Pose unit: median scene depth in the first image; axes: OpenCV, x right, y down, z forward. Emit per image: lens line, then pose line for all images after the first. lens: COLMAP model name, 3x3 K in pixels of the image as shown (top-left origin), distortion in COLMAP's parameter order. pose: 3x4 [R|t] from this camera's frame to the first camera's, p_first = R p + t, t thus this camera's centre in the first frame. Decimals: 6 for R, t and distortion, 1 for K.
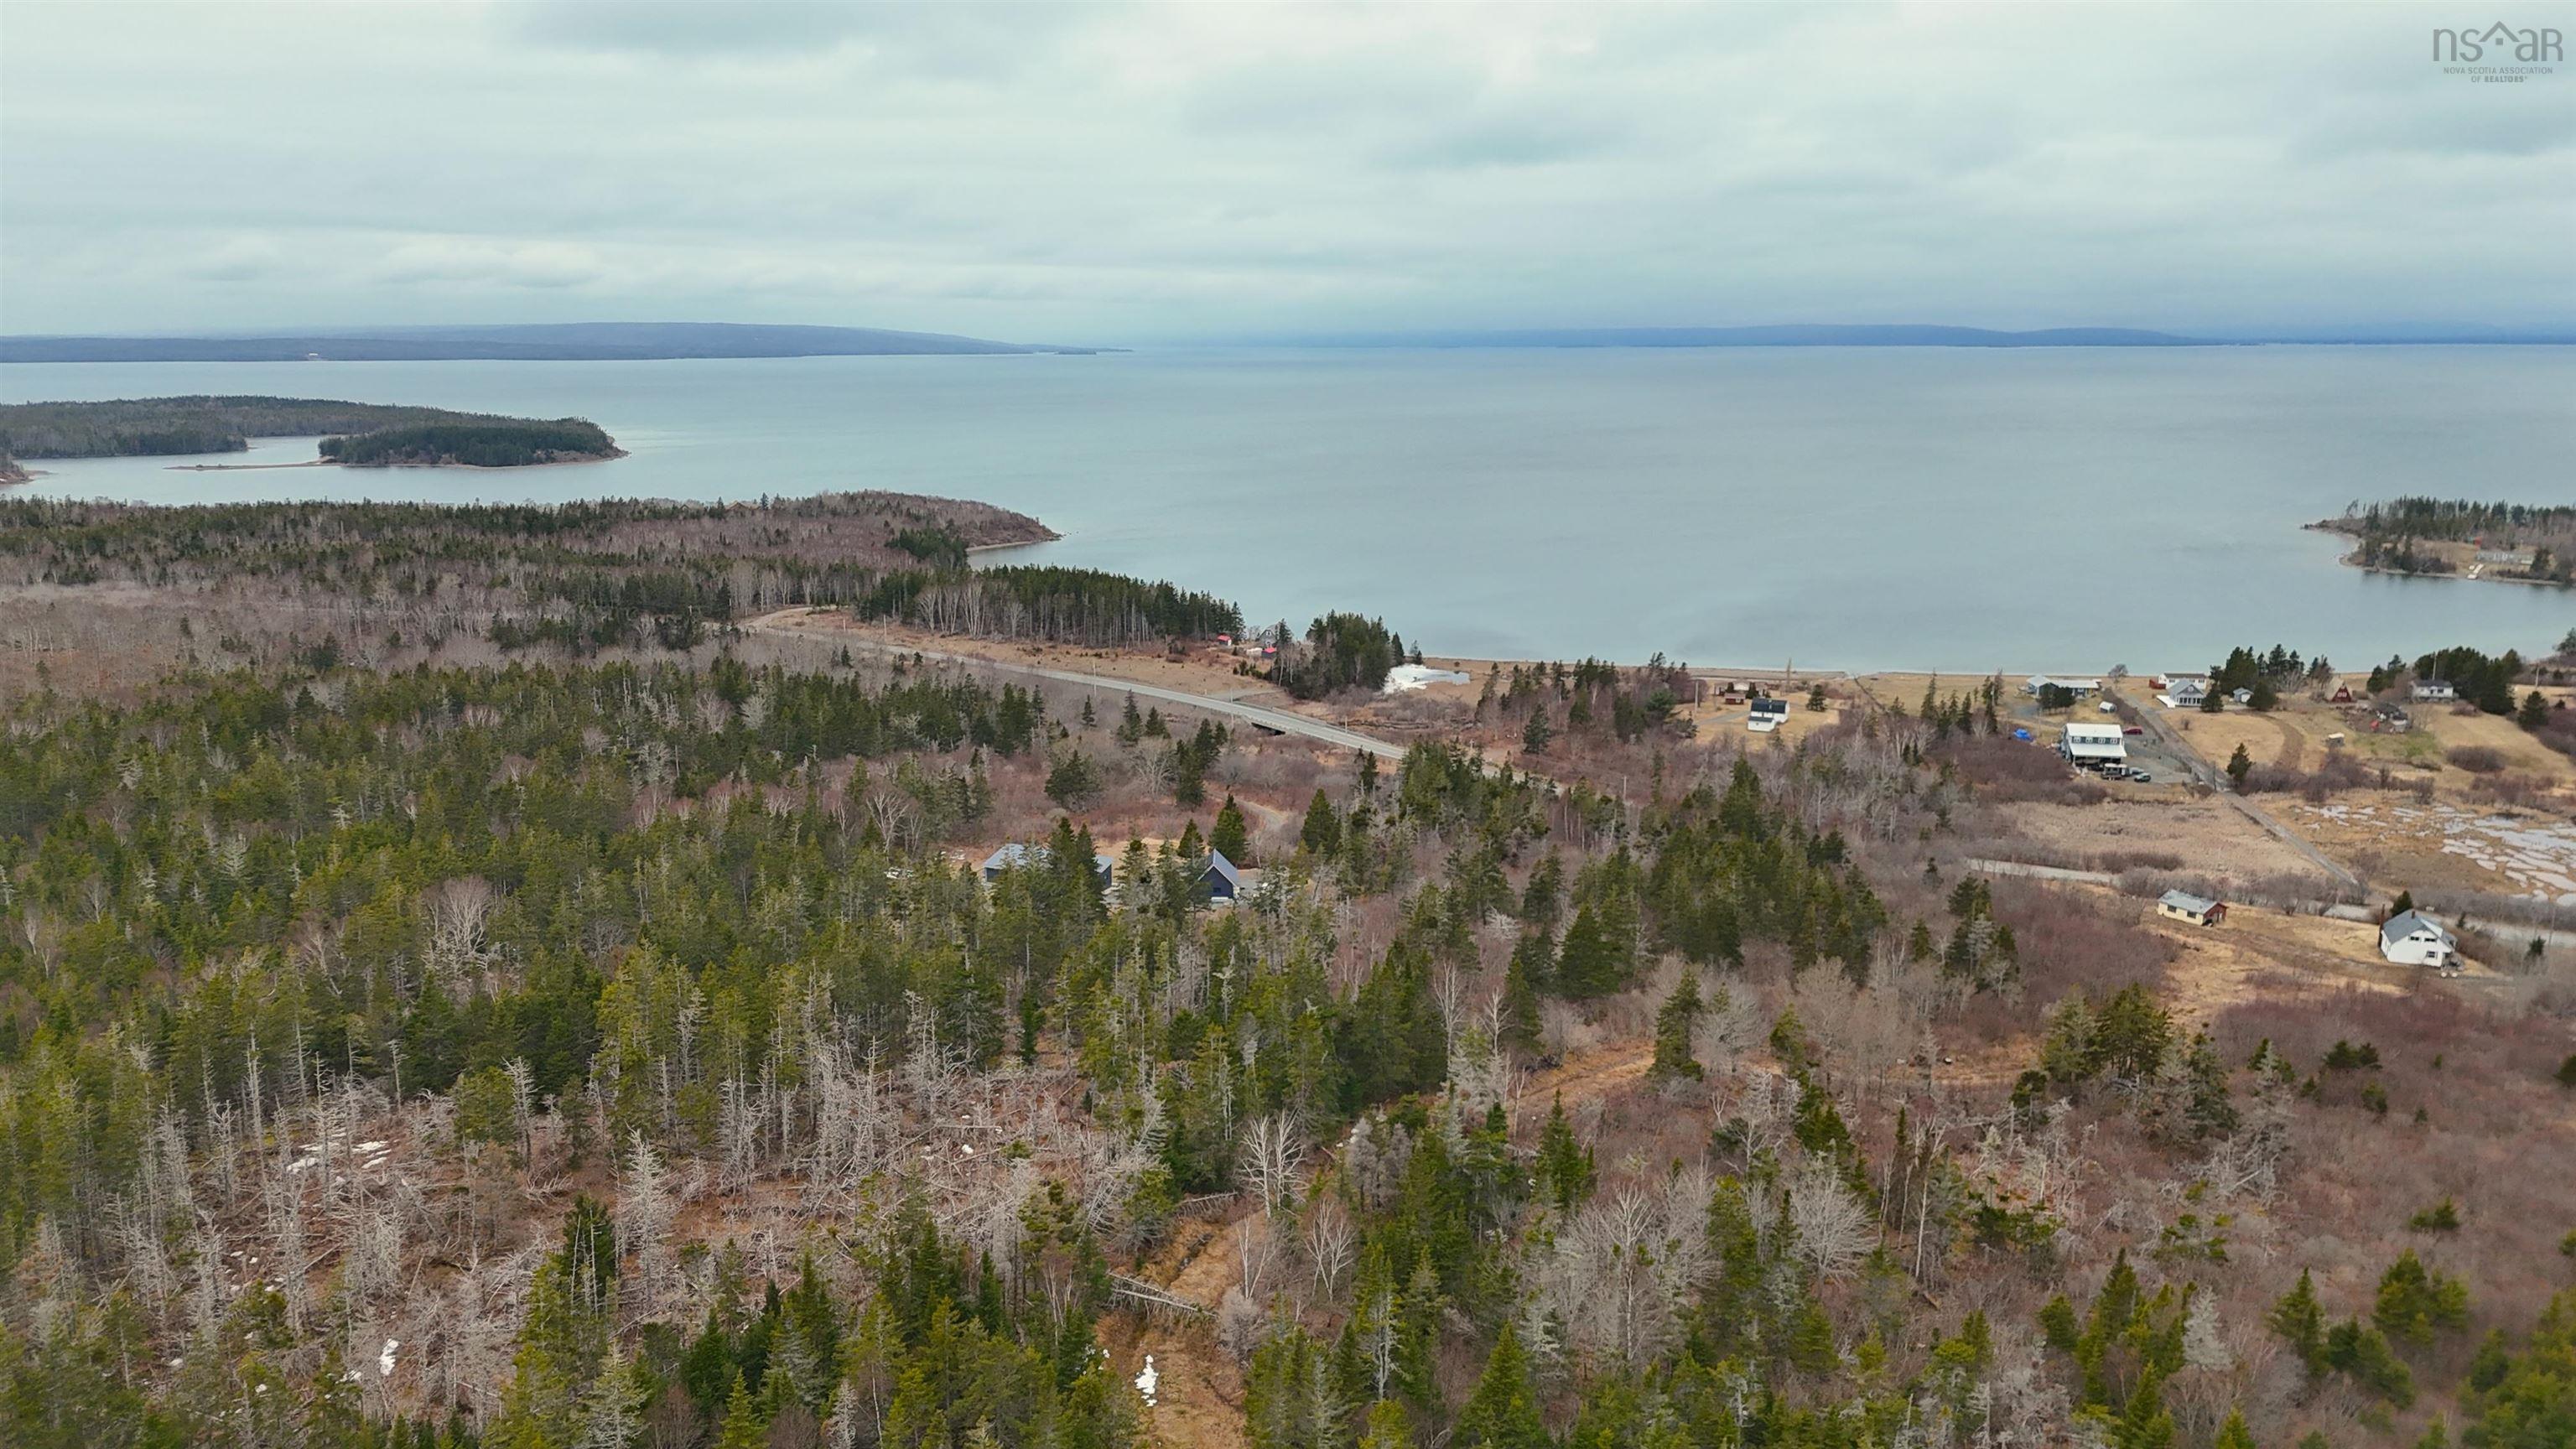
lens RADIAL K [[1829.3, 0, 1282.9], [0, 1829.3, 747.0], [0, 0, 1]] dist [-0.001677, -0.013366]
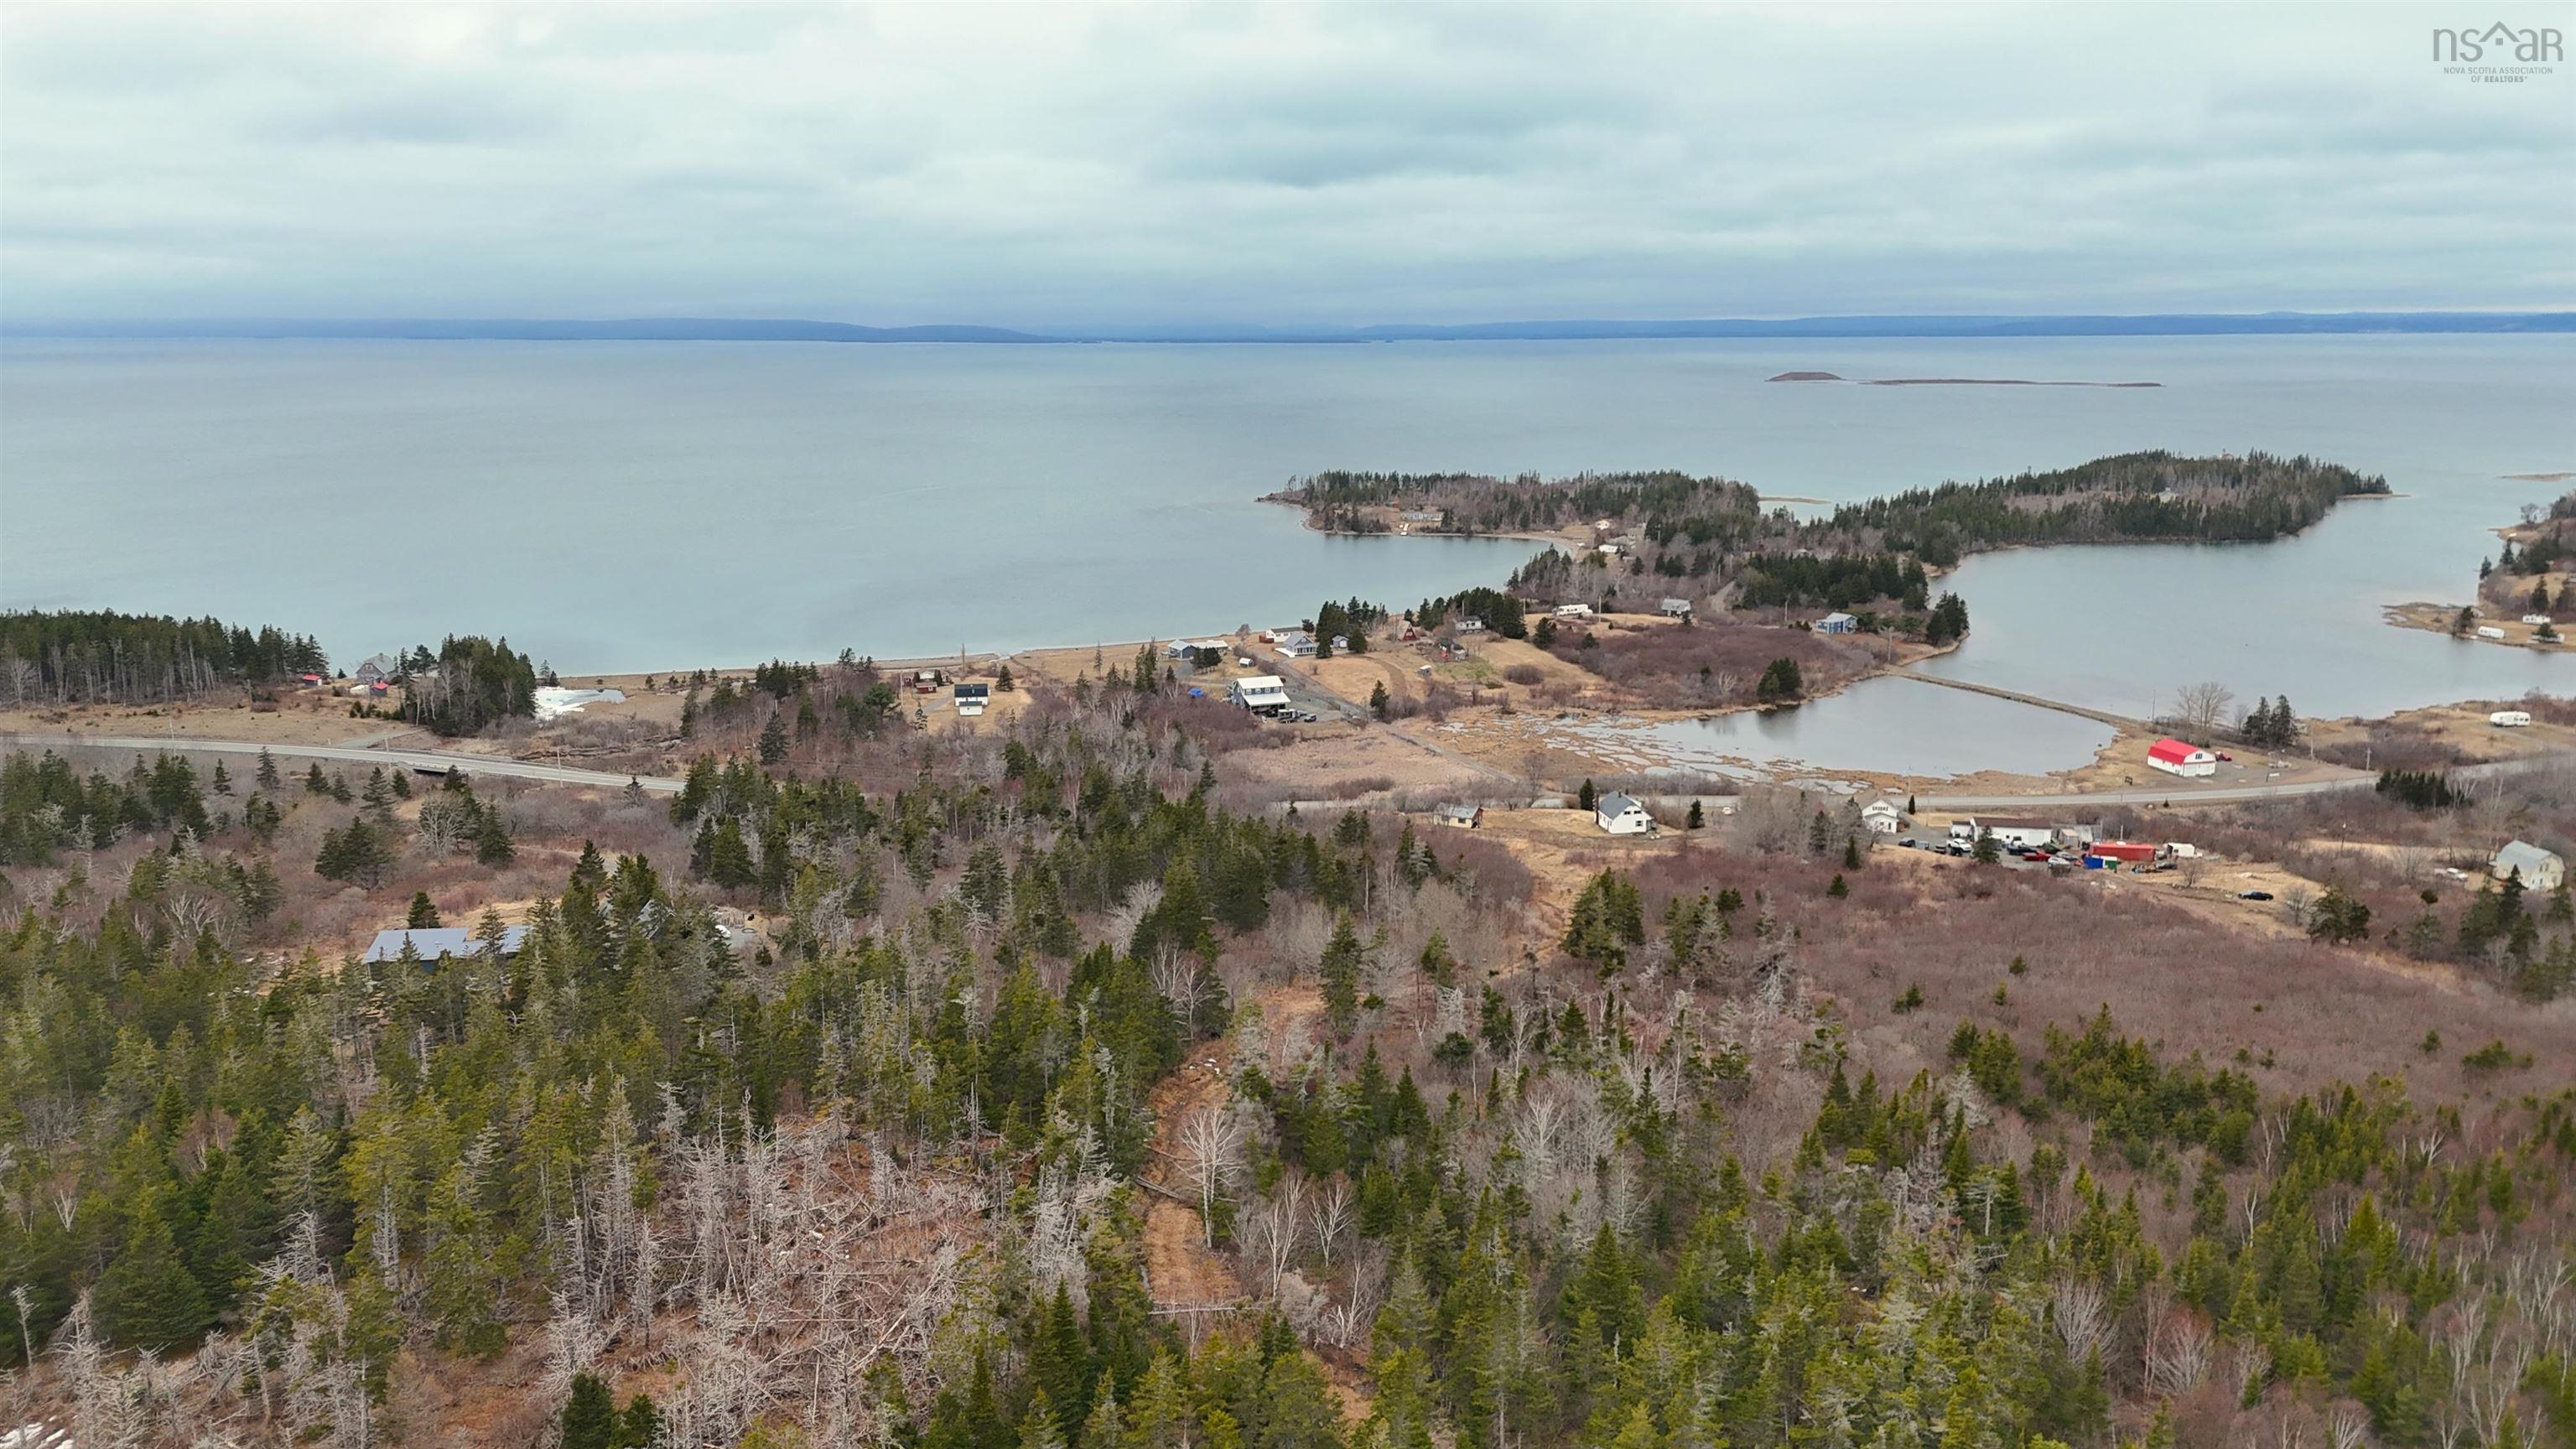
lens RADIAL K [[1829.3, 0, 1282.7], [0, 1829.3, 705.6], [0, 0, 1]] dist [-0.001677, -0.013366]
pose [[0.819356, -0.103379, 0.563887, -0.163093], [0.113875, 0.993356, 0.016649, -0.010262], [-0.561861, 0.050571, 0.825684, 0.040517]]
